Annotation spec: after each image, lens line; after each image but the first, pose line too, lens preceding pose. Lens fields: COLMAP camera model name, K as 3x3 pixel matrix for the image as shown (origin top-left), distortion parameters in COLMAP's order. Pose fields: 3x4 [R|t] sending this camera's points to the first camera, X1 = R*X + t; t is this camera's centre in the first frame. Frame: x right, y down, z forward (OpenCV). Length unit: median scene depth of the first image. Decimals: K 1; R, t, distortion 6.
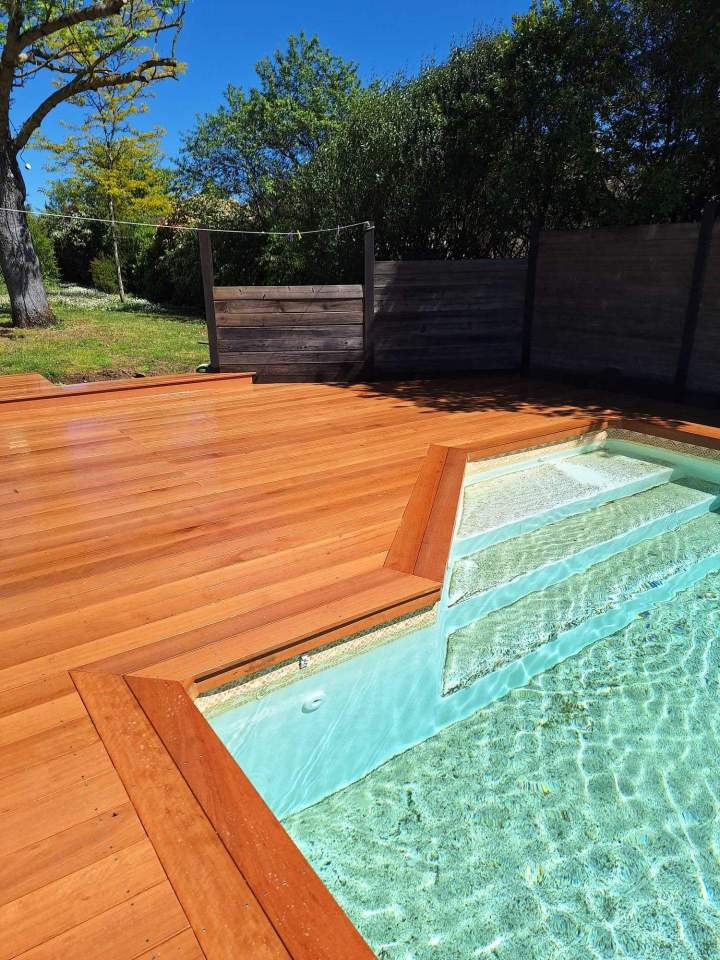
lens RADIAL K [[662.0, 0, 356.7], [0, 662.0, 482.2], [0, 0, 1]] dist [0.037142, -0.011015]
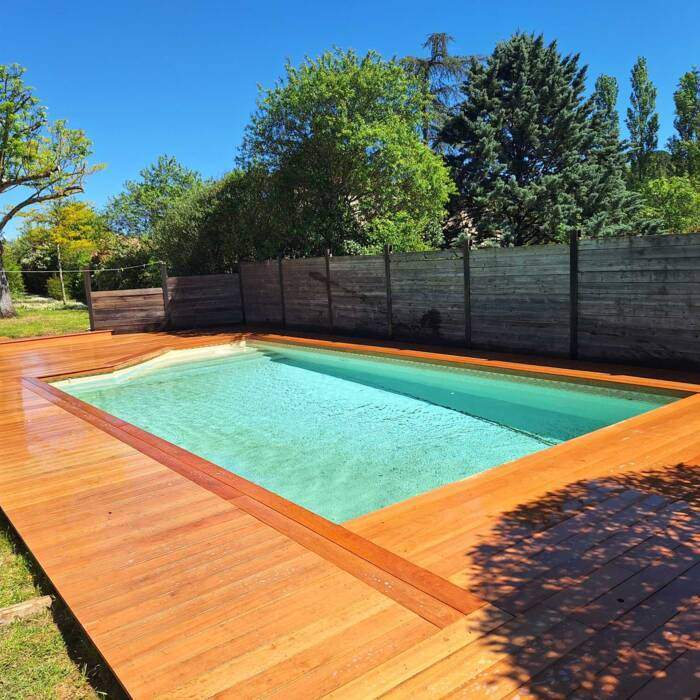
lens RADIAL K [[621.1, 0, 352.0], [0, 621.1, 349.7], [0, 0, 1]] dist [0.074077, -0.004830]
pose [[0.996676, -0.056460, 0.058734, 0.481452], [0.066178, 0.981536, -0.179465, 0.304803], [-0.047517, 0.182756, 0.982009, -0.986091]]
